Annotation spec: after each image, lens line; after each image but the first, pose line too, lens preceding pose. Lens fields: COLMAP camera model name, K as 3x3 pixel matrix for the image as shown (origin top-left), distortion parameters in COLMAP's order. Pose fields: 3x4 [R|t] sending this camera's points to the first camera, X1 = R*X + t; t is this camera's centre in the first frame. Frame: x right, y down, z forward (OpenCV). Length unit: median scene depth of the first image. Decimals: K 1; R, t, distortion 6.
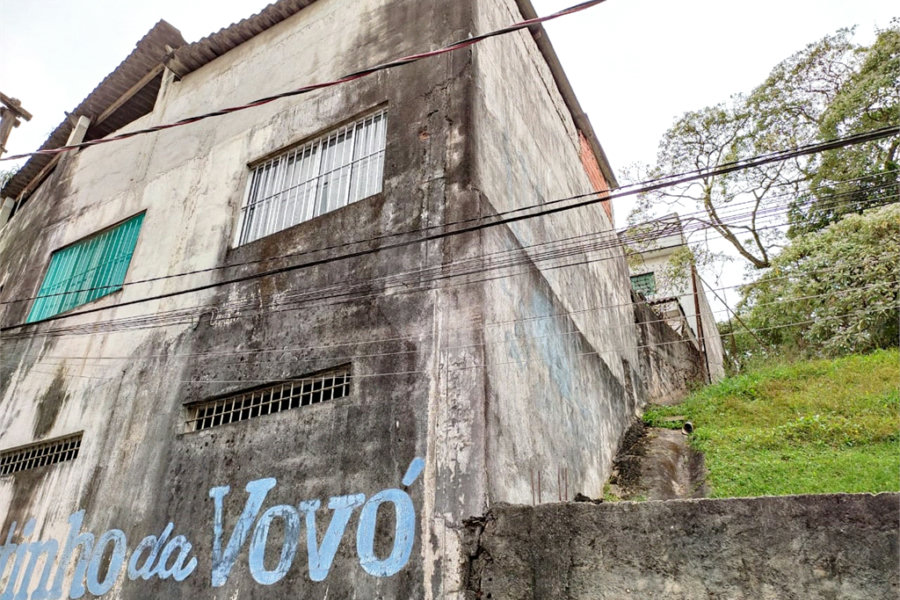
lens RADIAL K [[662.9, 0, 450.0], [0, 662.9, 300.0], [0, 0, 1]] dist [0.061754, -0.055703]
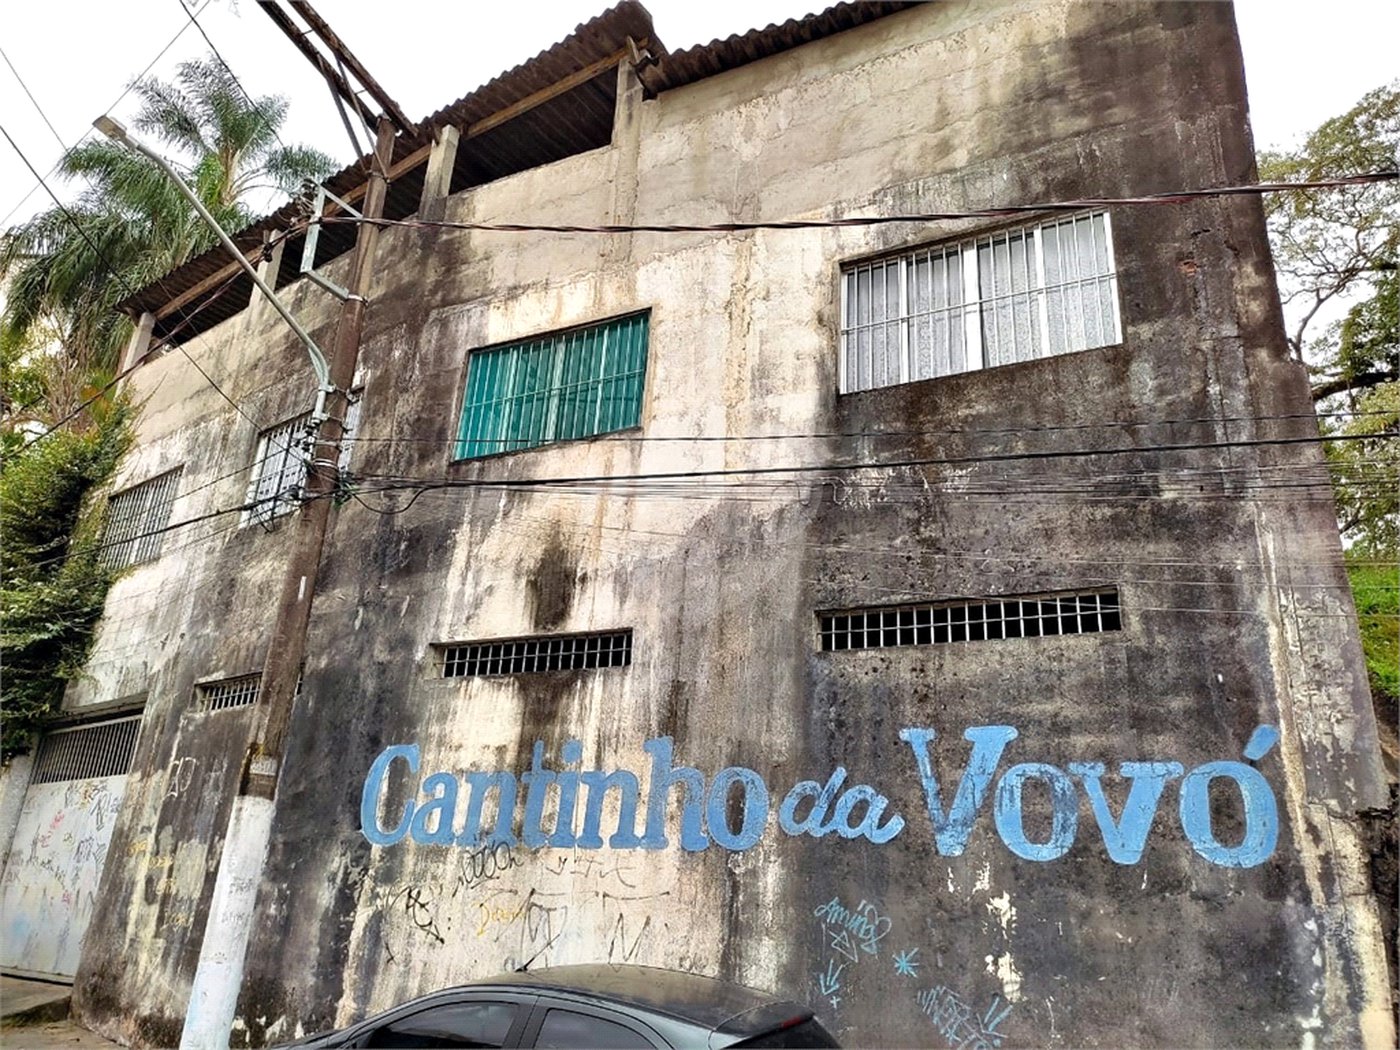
lens RADIAL K [[1039.4, 0, 690.5], [0, 1039.4, 525.8], [0, 0, 1]] dist [0.063970, -0.047239]
pose [[0.996158, 0.069619, 0.053130, -0.699861], [-0.076393, 0.987418, 0.138457, -0.101587], [-0.042823, -0.141984, 0.988942, -0.150363]]
